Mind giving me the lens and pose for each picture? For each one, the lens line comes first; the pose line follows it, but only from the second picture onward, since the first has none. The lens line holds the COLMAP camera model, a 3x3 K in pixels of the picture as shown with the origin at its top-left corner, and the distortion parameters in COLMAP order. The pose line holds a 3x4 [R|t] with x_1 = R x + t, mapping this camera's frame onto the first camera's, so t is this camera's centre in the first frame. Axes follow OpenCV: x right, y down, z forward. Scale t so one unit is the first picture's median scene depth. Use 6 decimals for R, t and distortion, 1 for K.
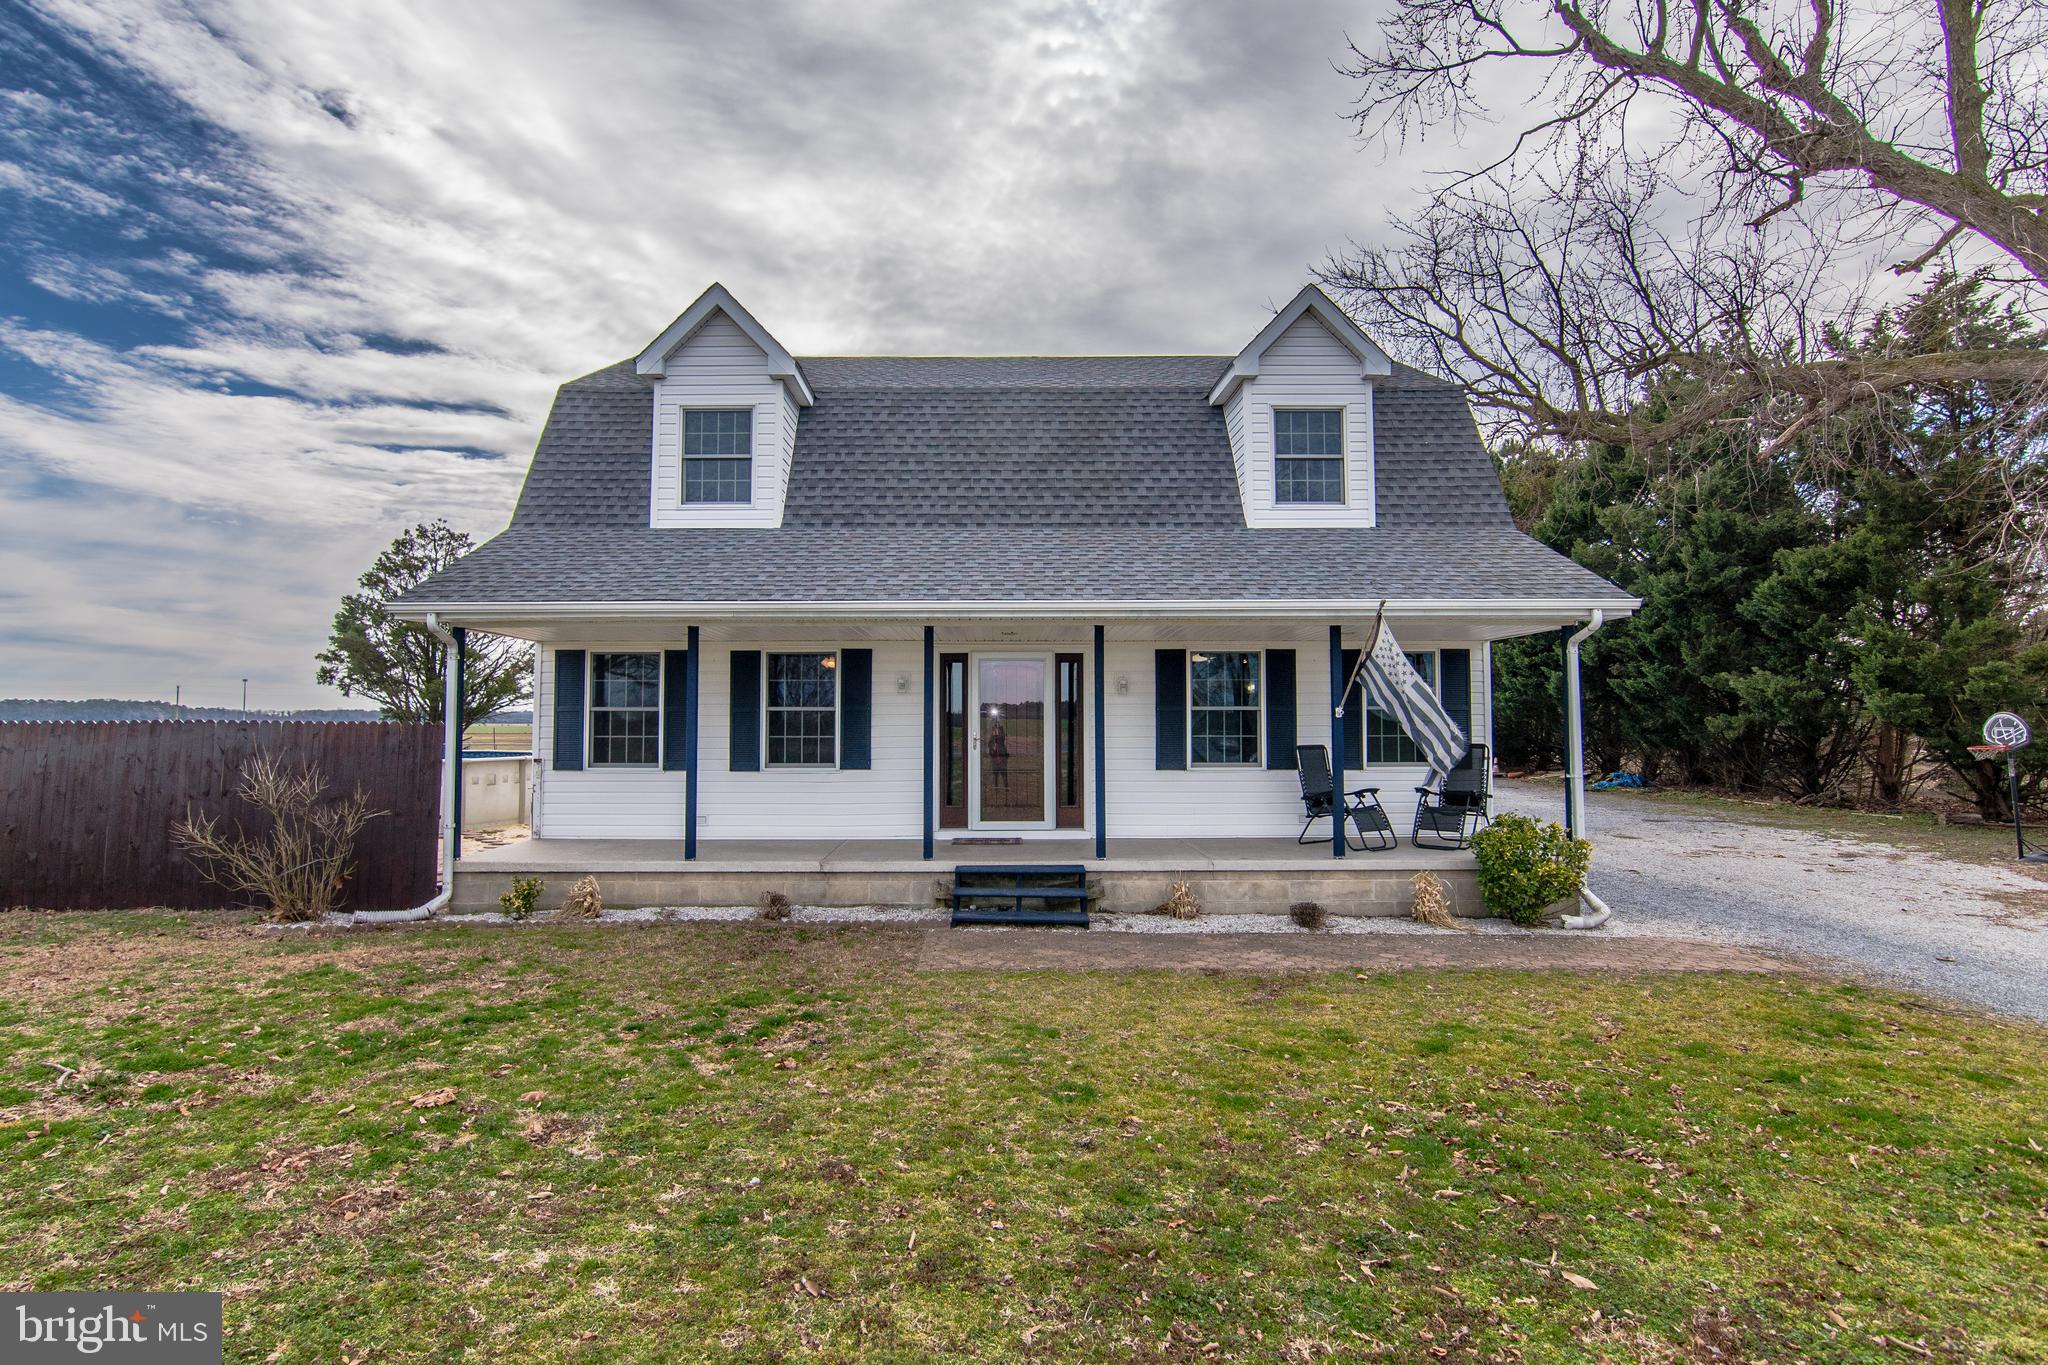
lens RADIAL K [[1027.4, 0, 1001.8], [0, 1027.4, 670.6], [0, 0, 1]] dist [-0.043236, 0.024767]
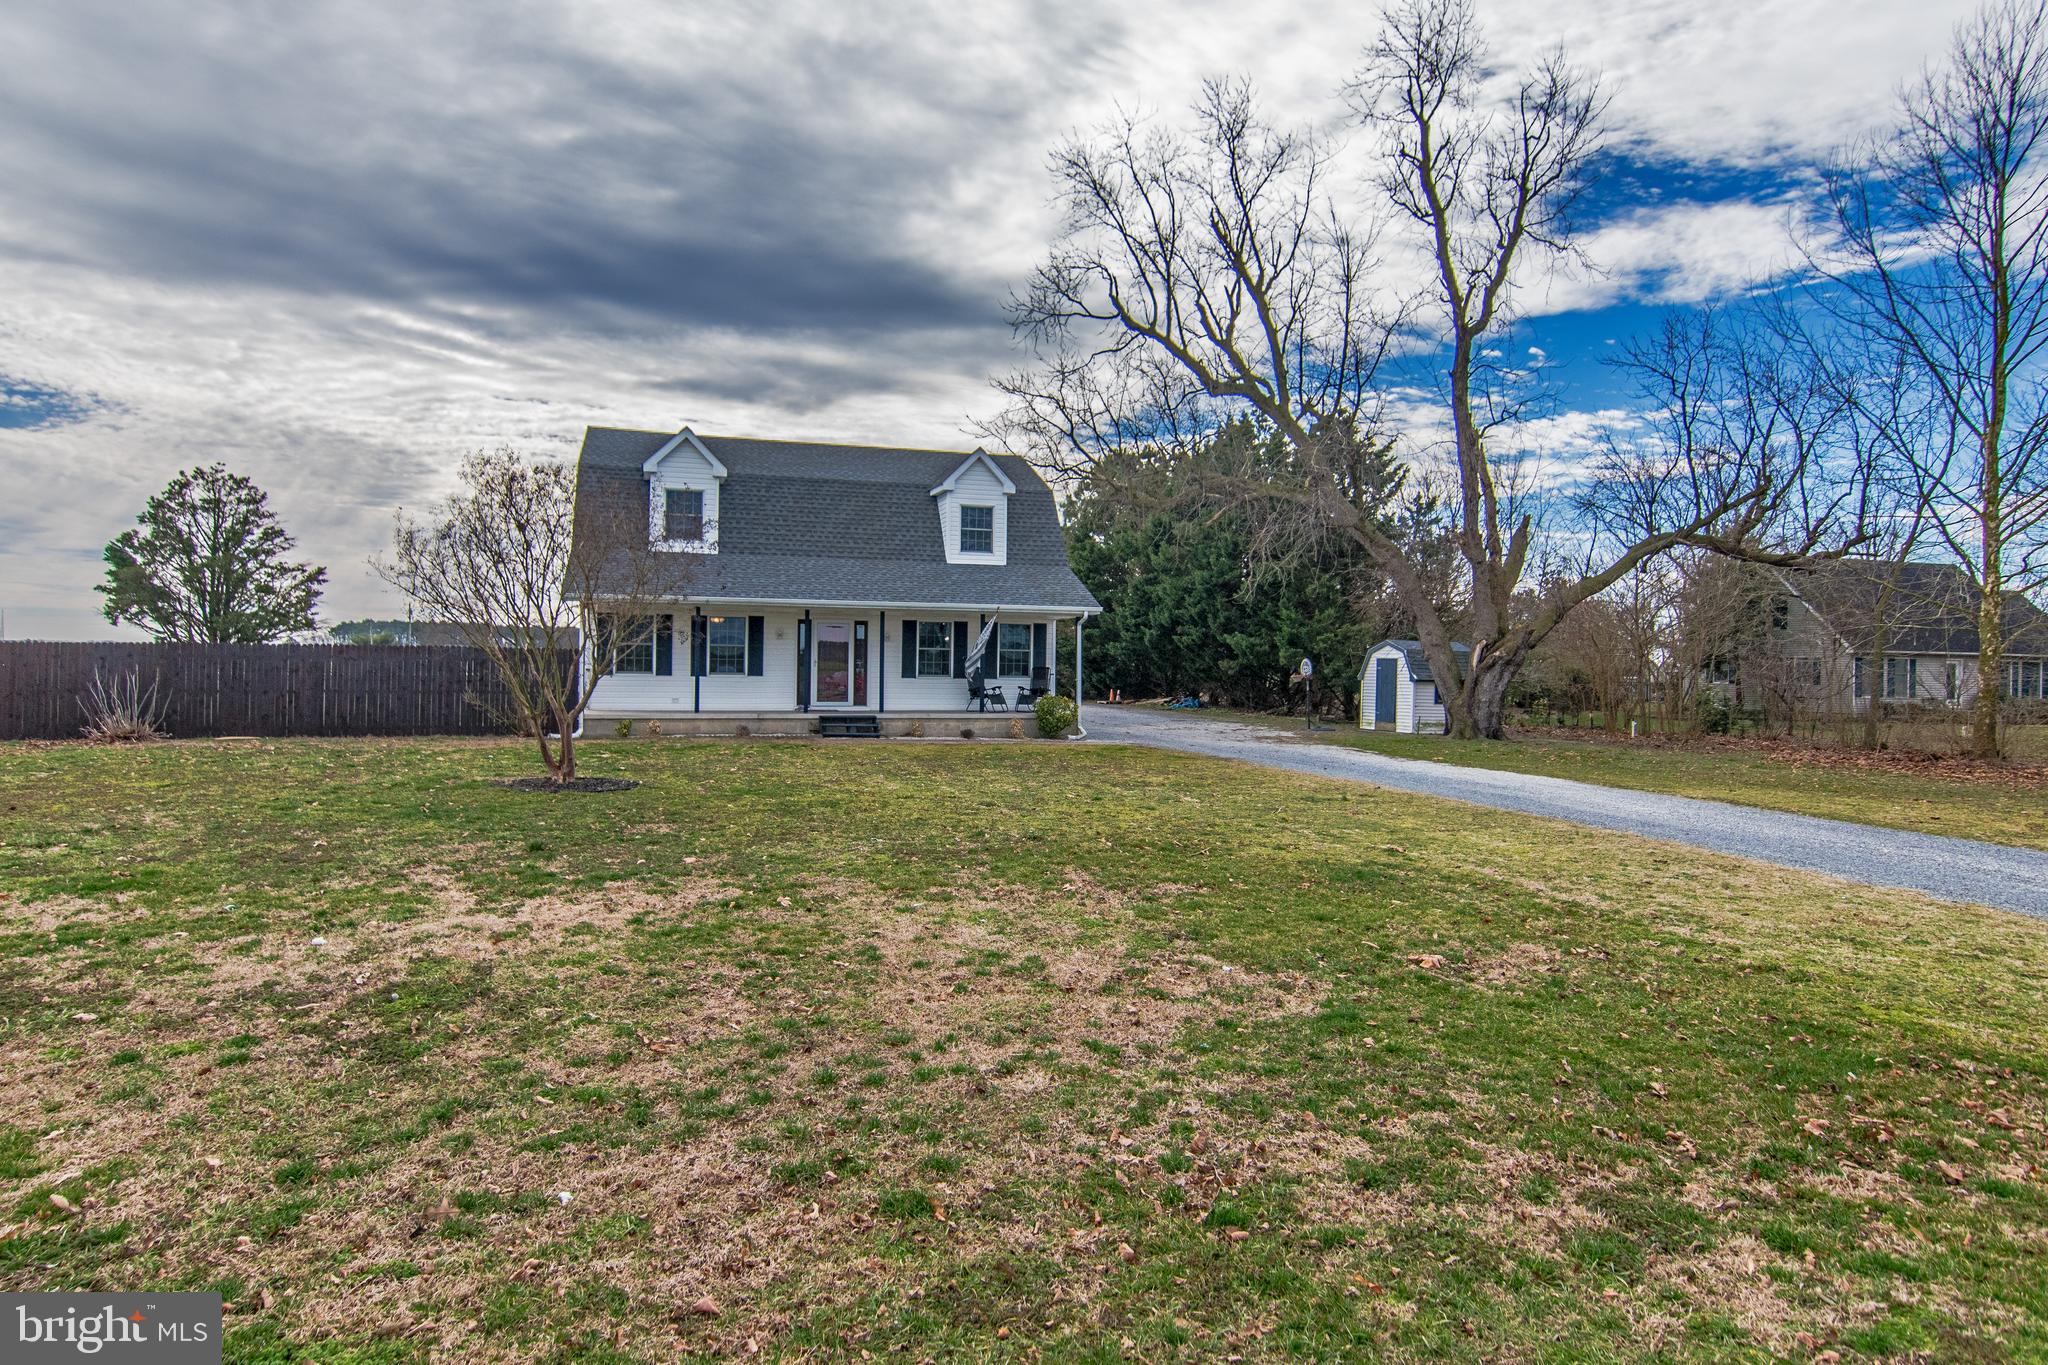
lens RADIAL K [[1129.0, 0, 1016.3], [0, 1129.0, 680.0], [0, 0, 1]] dist [-0.033391, -0.000365]
pose [[0.953924, 0.009768, 0.299890, -0.314030], [-0.028607, 0.997878, 0.058493, -0.040234], [-0.298682, -0.064376, 0.952179, -1.249607]]
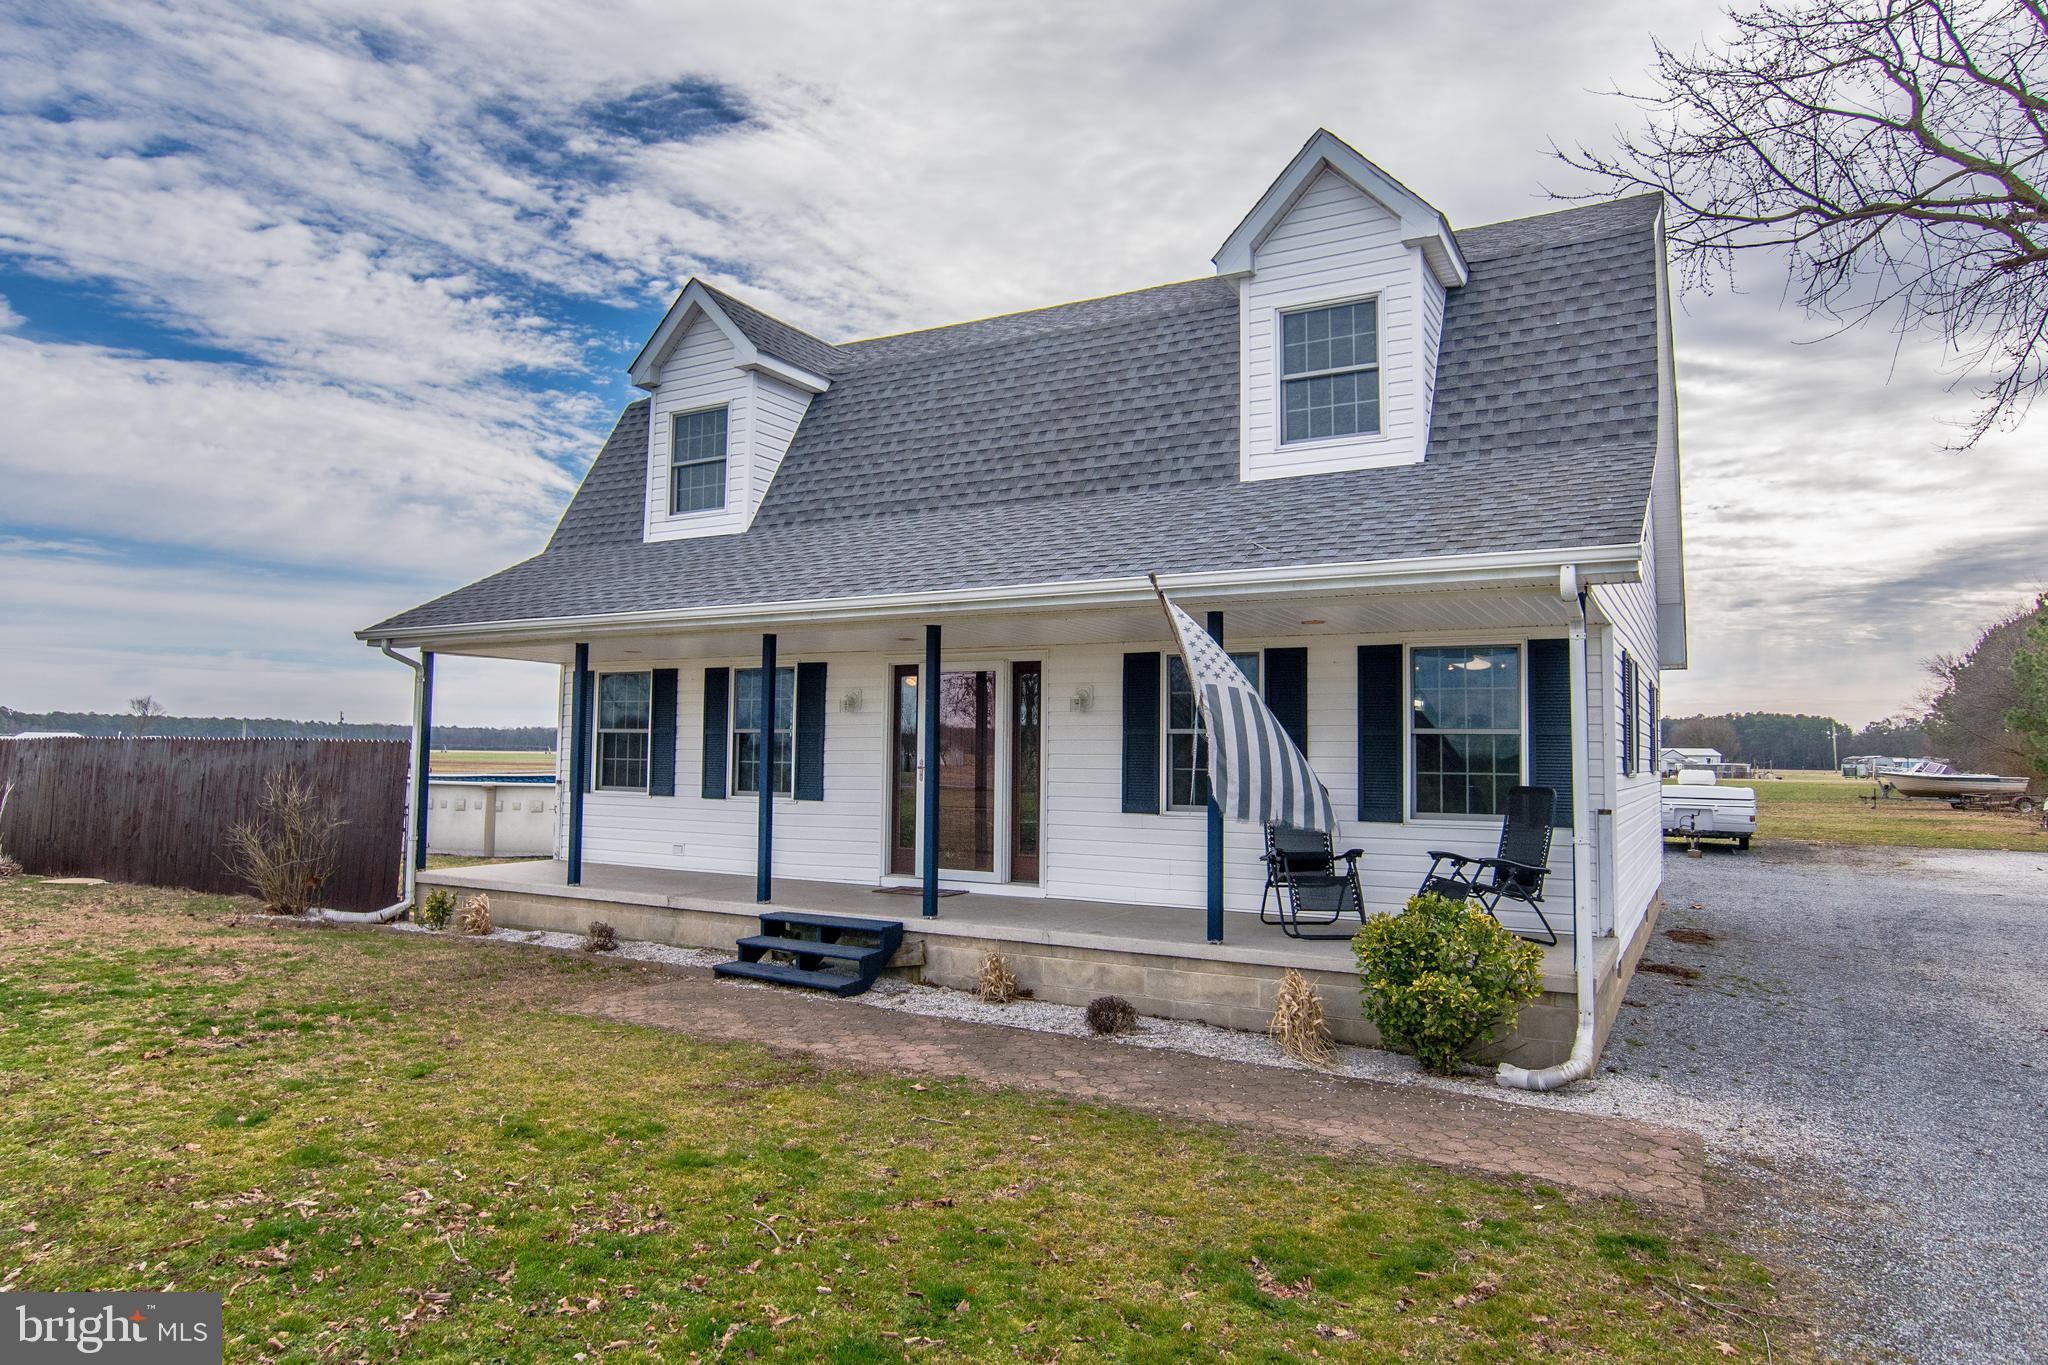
lens RADIAL K [[1268.3, 0, 993.6], [0, 1268.3, 671.2], [0, 0, 1]] dist [-0.067623, 0.045176]
pose [[0.861957, -0.022232, -0.506493, 0.537779], [0.014082, 0.999702, -0.019917, 0.009634], [0.506786, 0.010035, 0.862014, 0.143291]]
